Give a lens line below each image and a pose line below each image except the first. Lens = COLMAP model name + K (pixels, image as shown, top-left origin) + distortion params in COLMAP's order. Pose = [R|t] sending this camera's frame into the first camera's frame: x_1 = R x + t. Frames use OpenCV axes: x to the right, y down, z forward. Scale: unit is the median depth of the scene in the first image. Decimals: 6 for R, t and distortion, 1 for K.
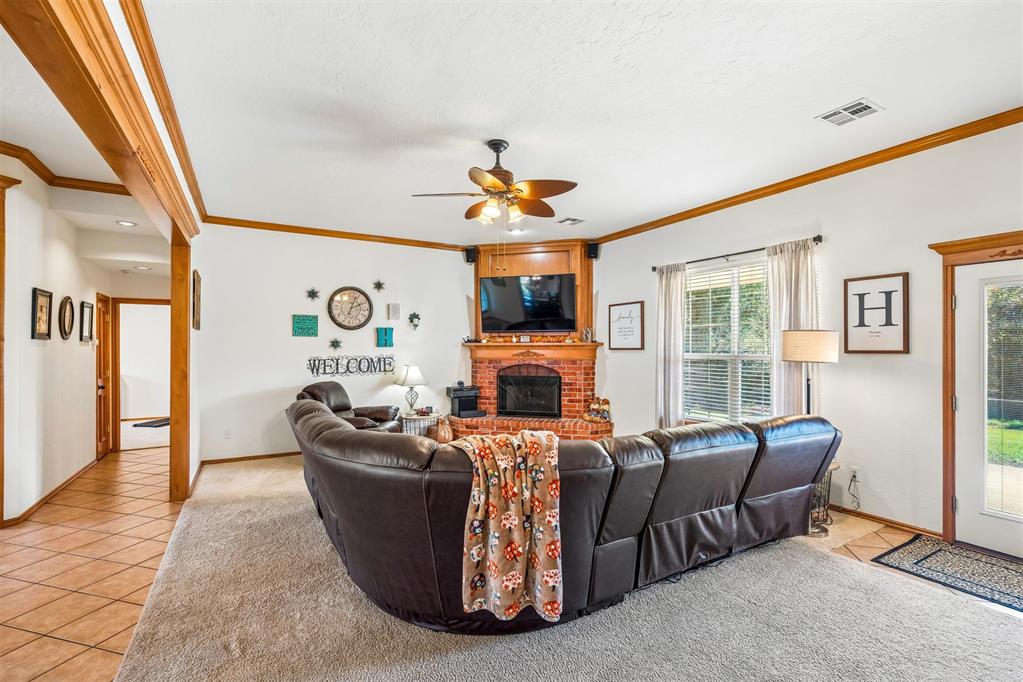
lens RADIAL K [[463.5, 0, 506.0], [0, 463.5, 343.5], [0, 0, 1]] dist [0.001853, -0.000688]
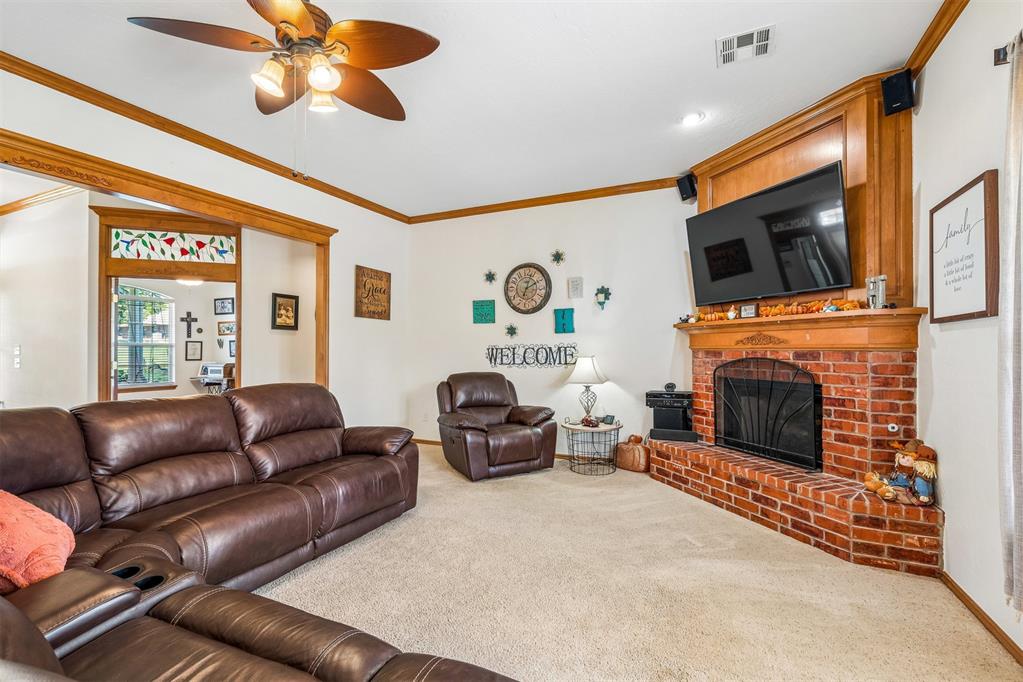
lens RADIAL K [[463.5, 0, 512.0], [0, 463.5, 345.9], [0, 0, 1]] dist [0.001853, -0.000688]
pose [[0.574064, -0.006825, -0.818782, 0.335033], [0.006856, 0.999970, -0.003528, 0.031233], [0.818782, -0.003589, 0.574094, 0.472573]]
